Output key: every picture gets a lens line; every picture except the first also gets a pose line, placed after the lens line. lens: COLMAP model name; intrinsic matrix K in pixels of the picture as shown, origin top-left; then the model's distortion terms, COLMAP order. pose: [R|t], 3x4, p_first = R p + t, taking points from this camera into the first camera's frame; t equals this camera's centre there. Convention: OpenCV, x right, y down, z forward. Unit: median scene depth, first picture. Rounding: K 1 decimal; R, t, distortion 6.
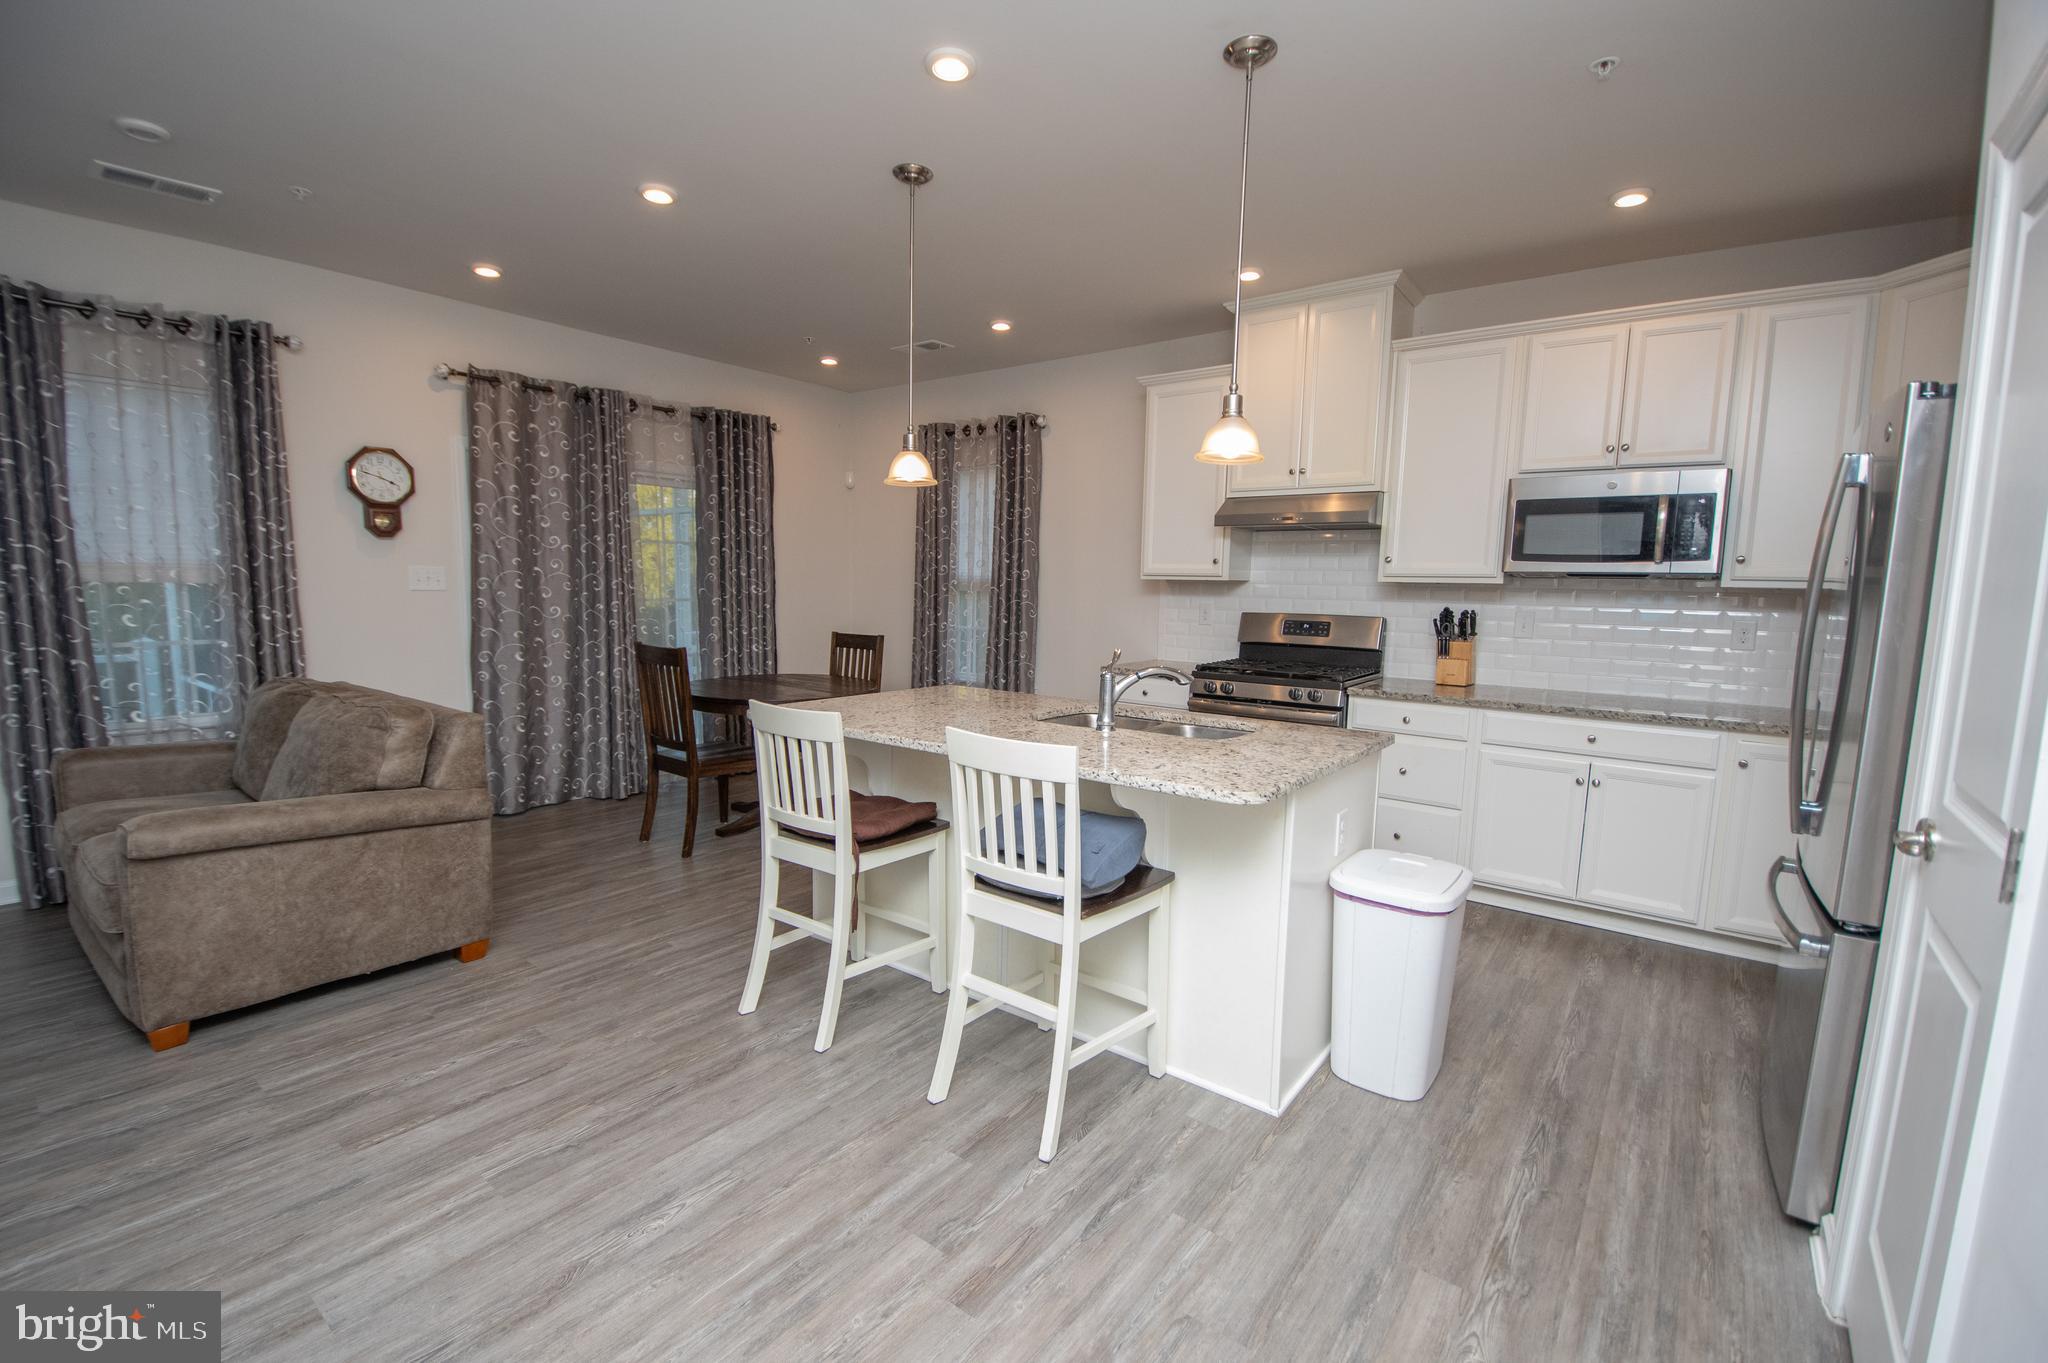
lens RADIAL K [[890.1, 0, 1021.7], [0, 890.1, 692.7], [0, 0, 1]] dist [-0.023204, -0.002980]
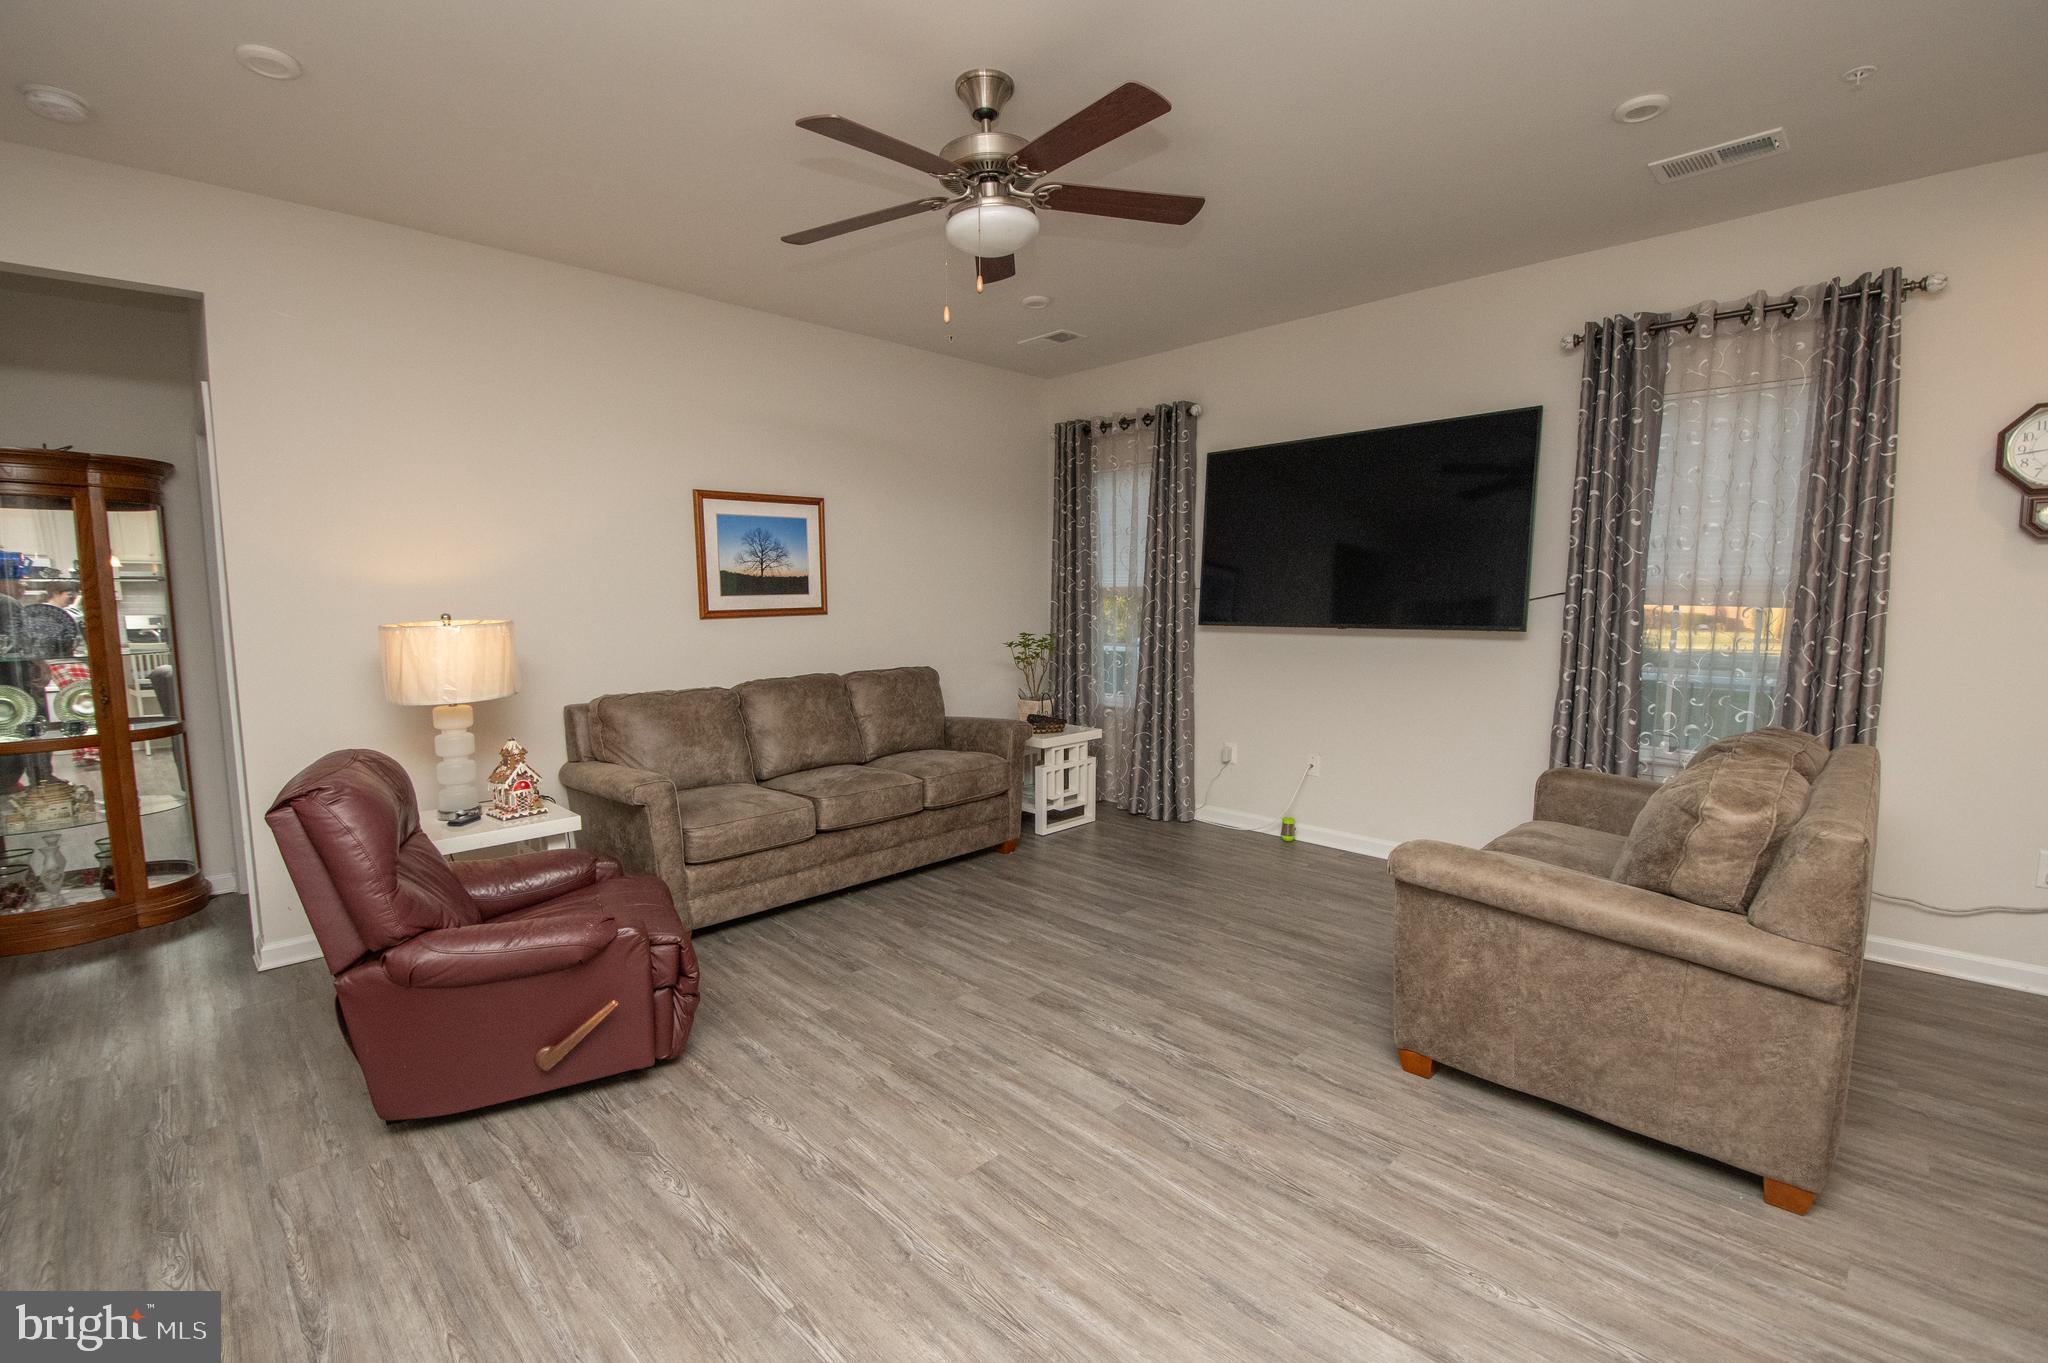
lens RADIAL K [[890.1, 0, 1025.6], [0, 890.1, 694.1], [0, 0, 1]] dist [-0.023204, -0.002980]
pose [[-0.146964, 0.093985, -0.984667, 0.025678], [-0.120551, 0.986353, 0.112138, -0.057397], [0.981768, 0.135183, -0.133628, 0.466602]]
